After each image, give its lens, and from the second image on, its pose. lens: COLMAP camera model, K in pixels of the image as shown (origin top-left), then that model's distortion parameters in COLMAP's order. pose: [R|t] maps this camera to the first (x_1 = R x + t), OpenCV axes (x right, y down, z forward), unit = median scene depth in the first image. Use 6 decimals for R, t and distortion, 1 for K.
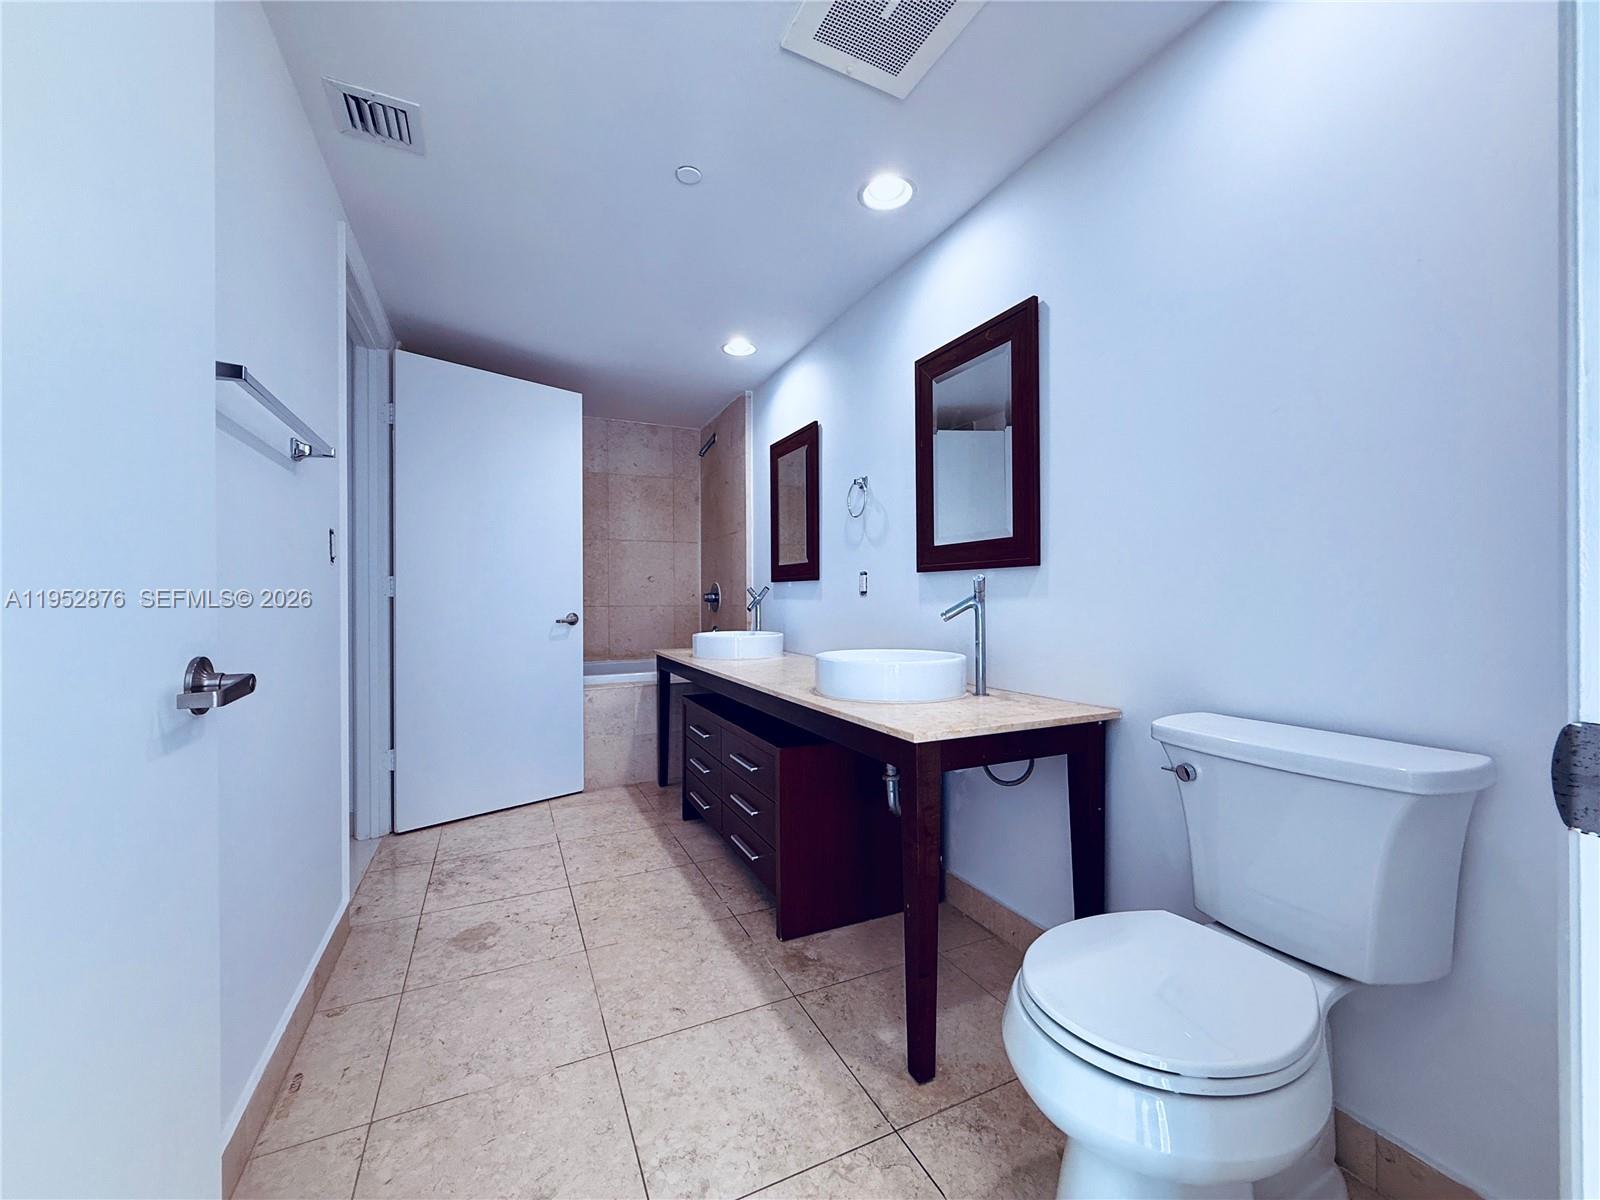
lens RADIAL K [[642.0, 0, 797.6], [0, 642.0, 605.4], [0, 0, 1]] dist [0.002607, 0.000092]
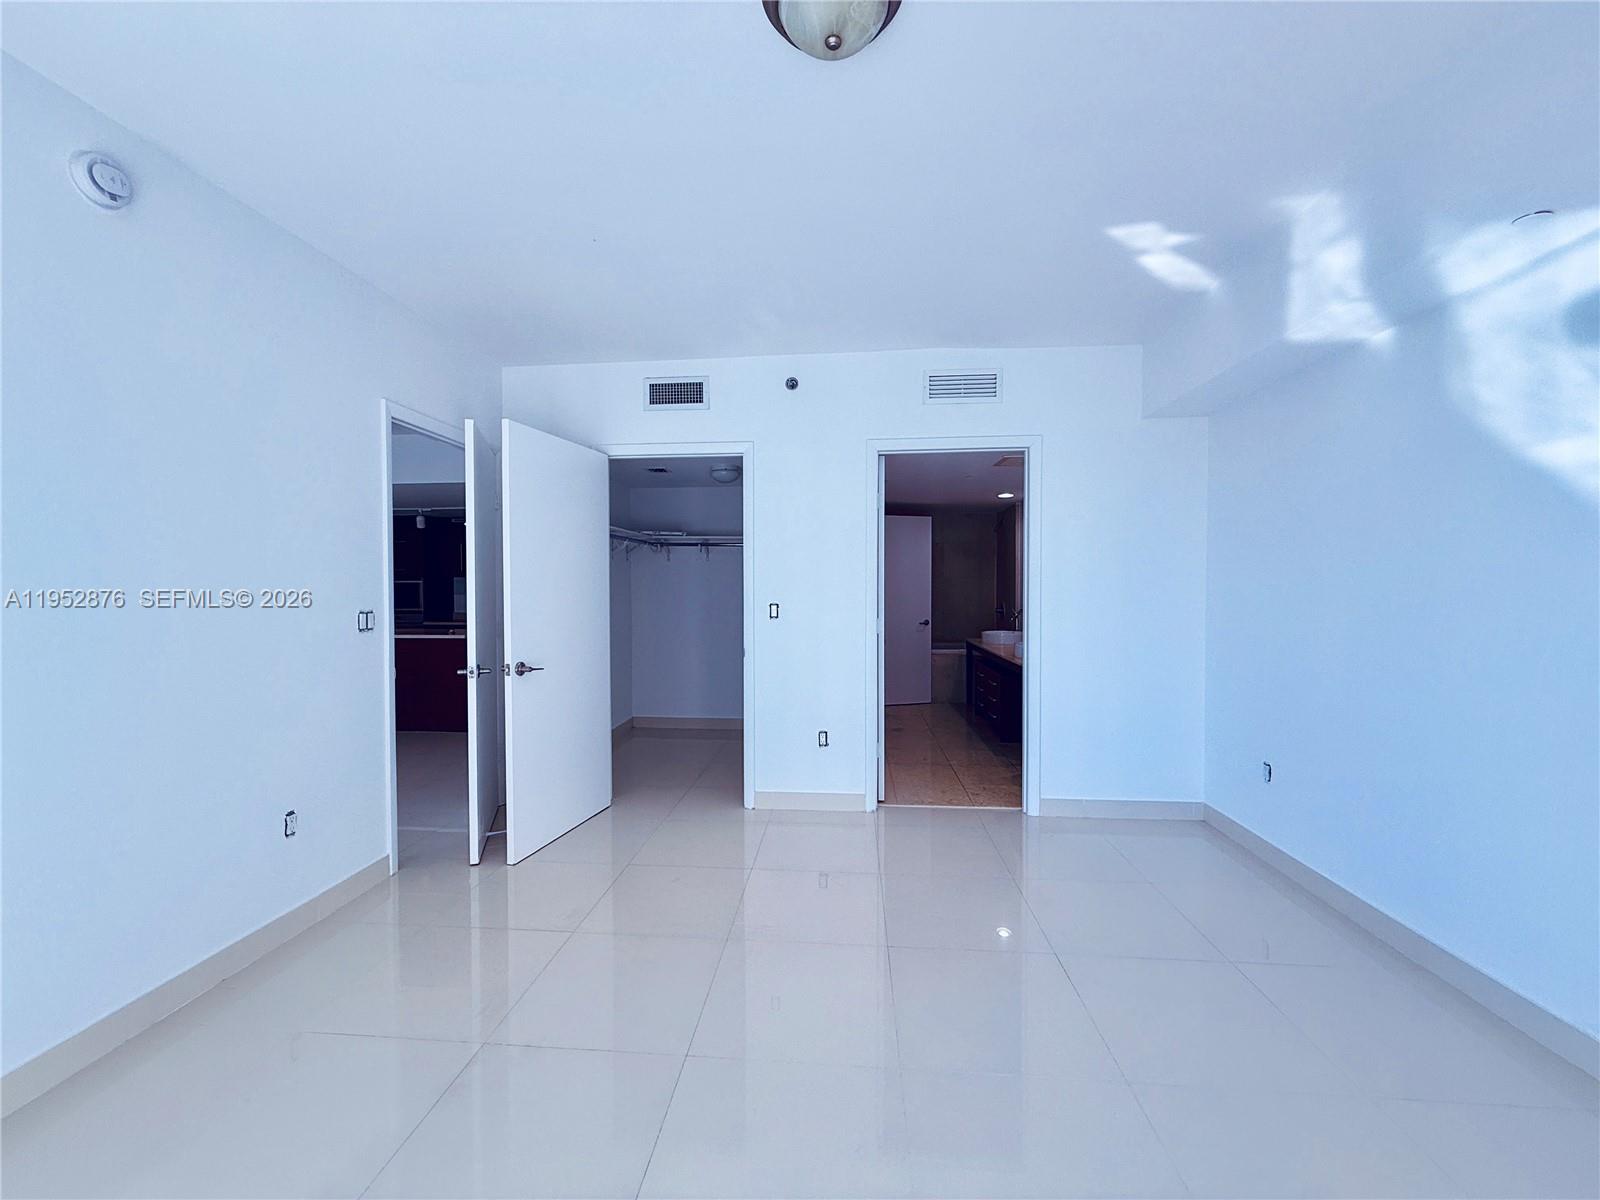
lens RADIAL K [[642.0, 0, 797.7], [0, 642.0, 599.1], [0, 0, 1]] dist [0.002607, 0.000092]
pose [[0.866835, 0.008642, -0.498521, 0.337082], [0.000447, 0.999836, 0.018111, -0.094865], [0.498596, -0.015922, 0.866688, -1.050938]]
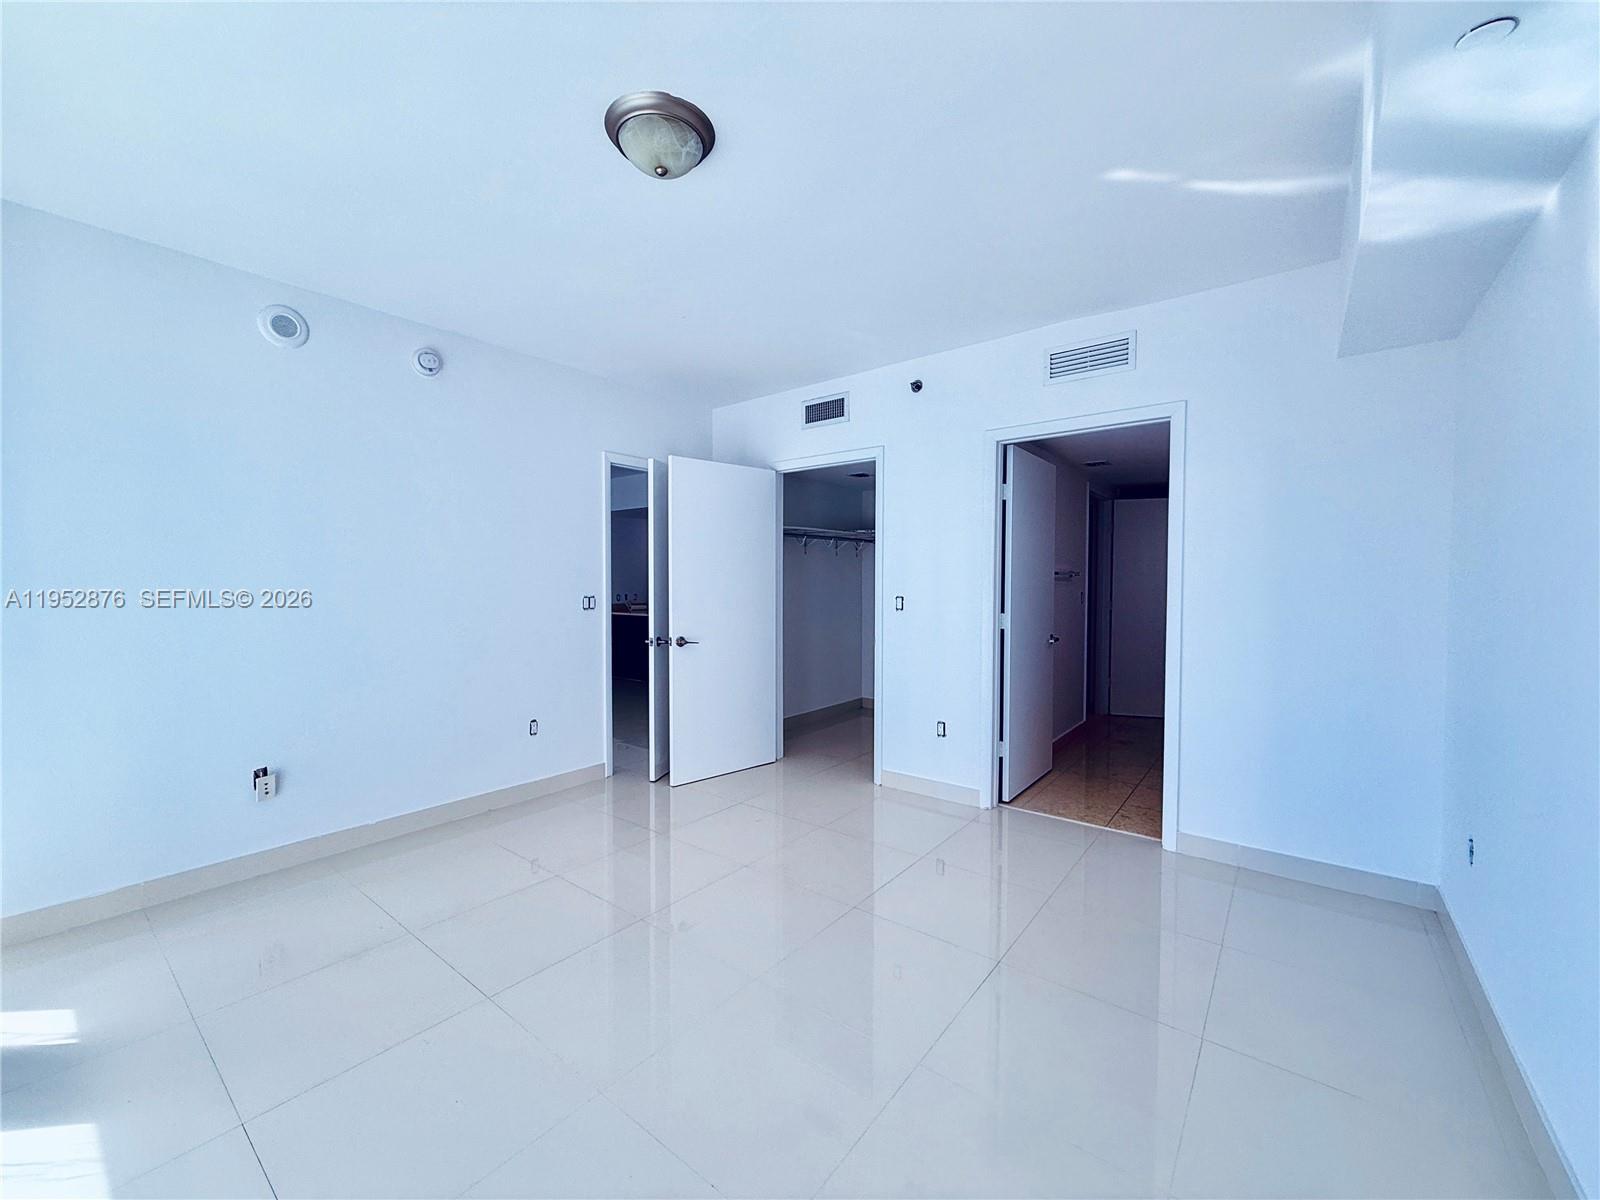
lens RADIAL K [[642.0, 0, 790.7], [0, 642.0, 598.4], [0, 0, 1]] dist [0.002607, 0.000092]
pose [[0.444912, 0.025366, -0.895215, 1.058366], [-0.002462, 0.999630, 0.027101, -0.094678], [0.895571, -0.009853, 0.444810, -0.599685]]
